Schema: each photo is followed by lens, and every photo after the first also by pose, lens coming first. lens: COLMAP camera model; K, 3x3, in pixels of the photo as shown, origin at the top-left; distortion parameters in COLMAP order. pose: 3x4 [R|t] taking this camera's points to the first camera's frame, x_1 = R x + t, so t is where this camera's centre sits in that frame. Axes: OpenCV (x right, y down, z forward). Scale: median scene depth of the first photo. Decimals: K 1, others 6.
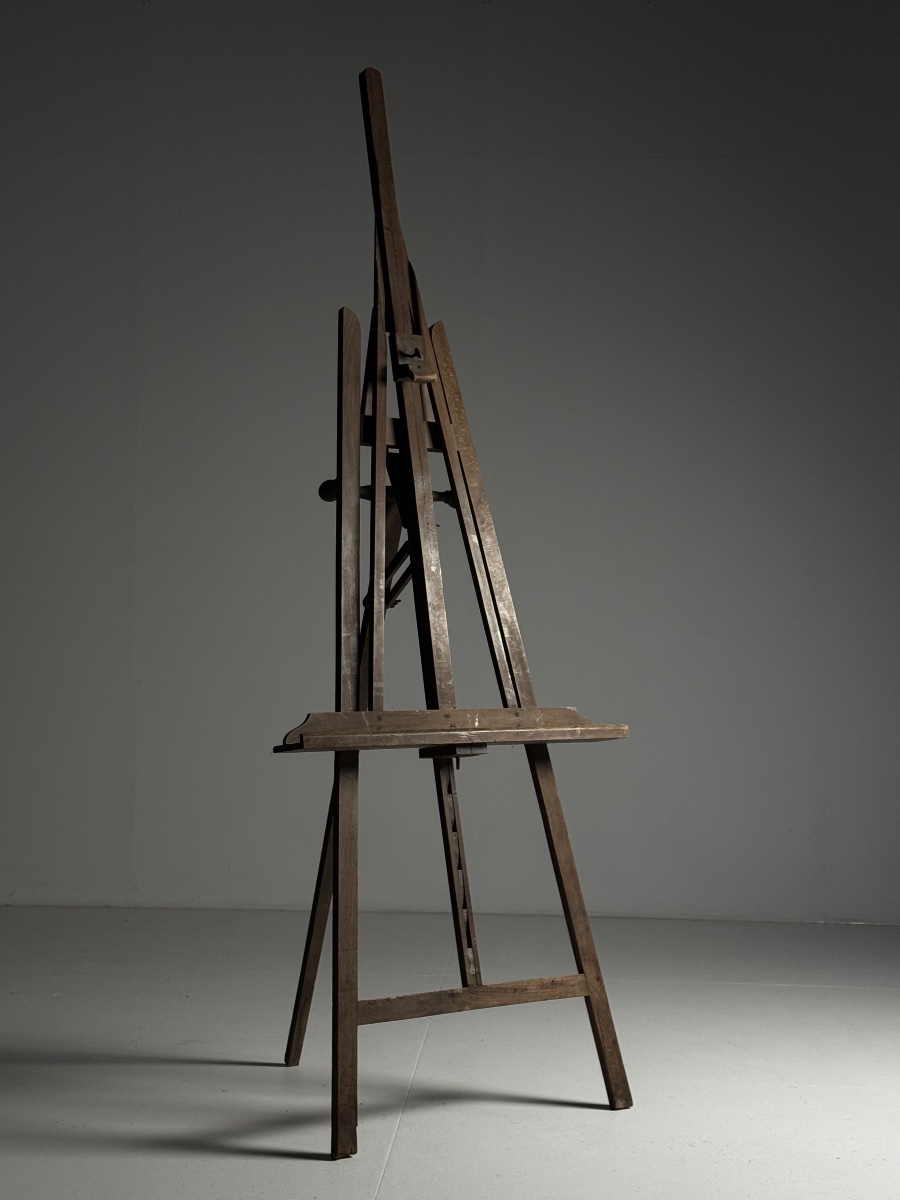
lens RADIAL K [[1961.4, 0, 443.6], [0, 1961.4, 600.5], [0, 0, 1]] dist [0.140601, 0.000000]
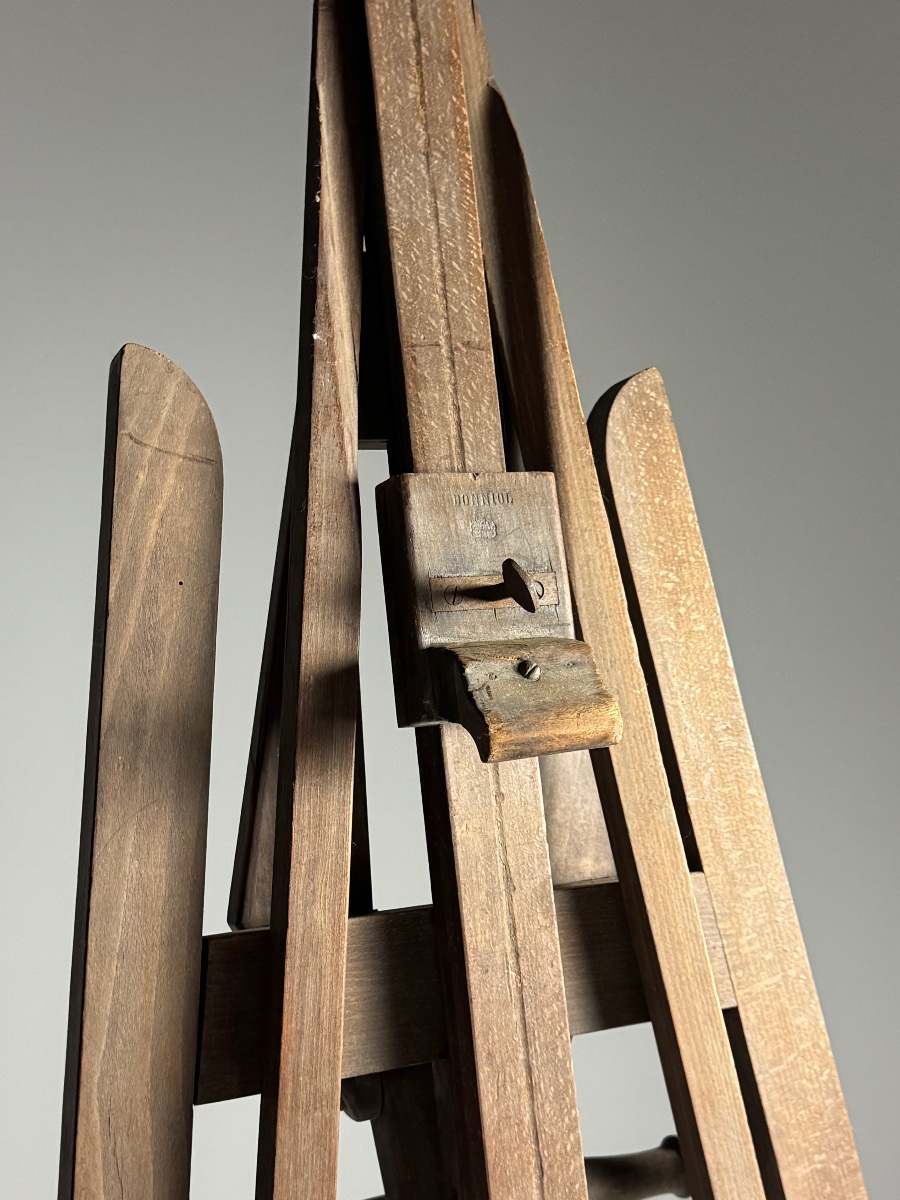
lens RADIAL K [[1634.6, 0, 434.6], [0, 1634.6, 582.5], [0, 0, 1]] dist [0.157372, 0.000000]
pose [[0.988445, 0.000780, -0.151580, 0.002572], [0.013478, 0.995574, 0.093014, -0.141601], [0.150981, -0.093983, 0.984059, 0.849811]]
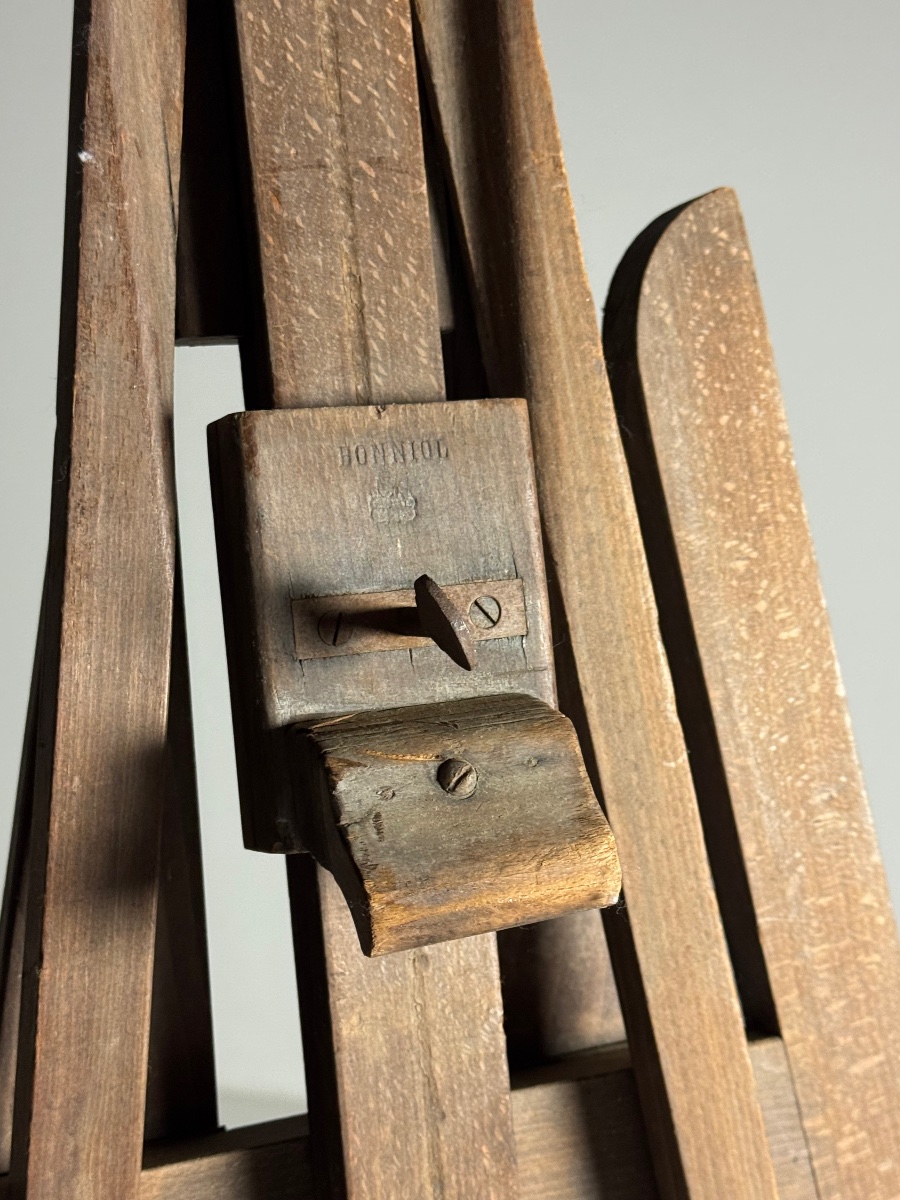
lens RADIAL K [[1961.4, 0, 454.1], [0, 1961.4, 598.8], [0, 0, 1]] dist [0.140601, 0.000000]
pose [[0.979426, 0.035891, -0.198585, 0.008188], [0.010926, 0.973182, 0.229776, -0.152000], [0.201506, -0.227219, 0.952768, 0.905579]]
